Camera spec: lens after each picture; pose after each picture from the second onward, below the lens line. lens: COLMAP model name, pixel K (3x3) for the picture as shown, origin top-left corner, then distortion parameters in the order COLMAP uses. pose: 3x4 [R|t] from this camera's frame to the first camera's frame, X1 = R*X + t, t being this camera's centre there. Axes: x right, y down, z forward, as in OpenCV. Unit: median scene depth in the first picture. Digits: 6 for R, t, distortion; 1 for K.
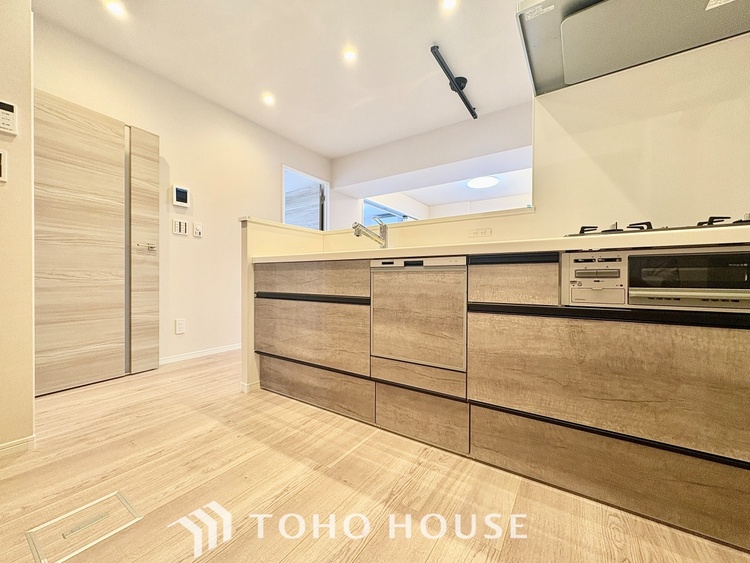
lens RADIAL K [[299.4, 0, 373.5], [0, 299.4, 278.7], [0, 0, 1]] dist [0.000013, 0.000000]
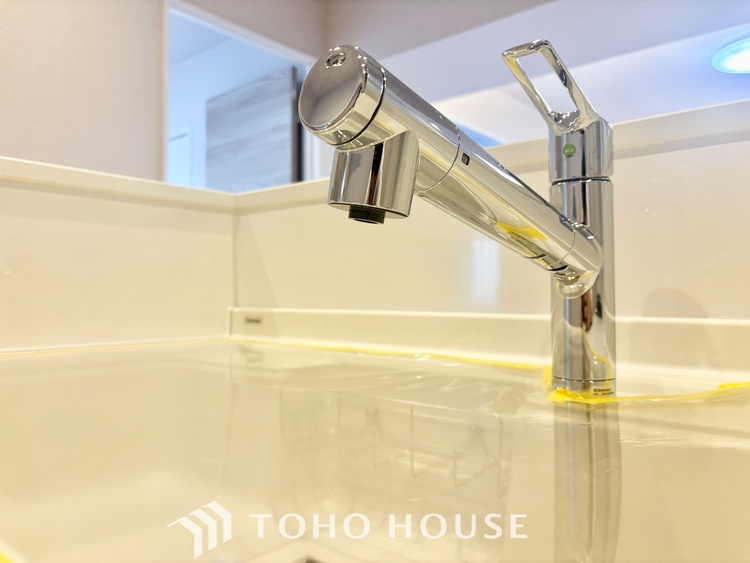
lens RADIAL K [[577.2, 0, 375.2], [0, 577.2, 281.9], [0, 0, 1]] dist [-0.002098, 0.000499]
pose [[0.994525, -0.005761, -0.104340, -0.028743], [0.003582, 0.999772, -0.021060, -0.106954], [0.104437, 0.020571, 0.994319, 0.746246]]
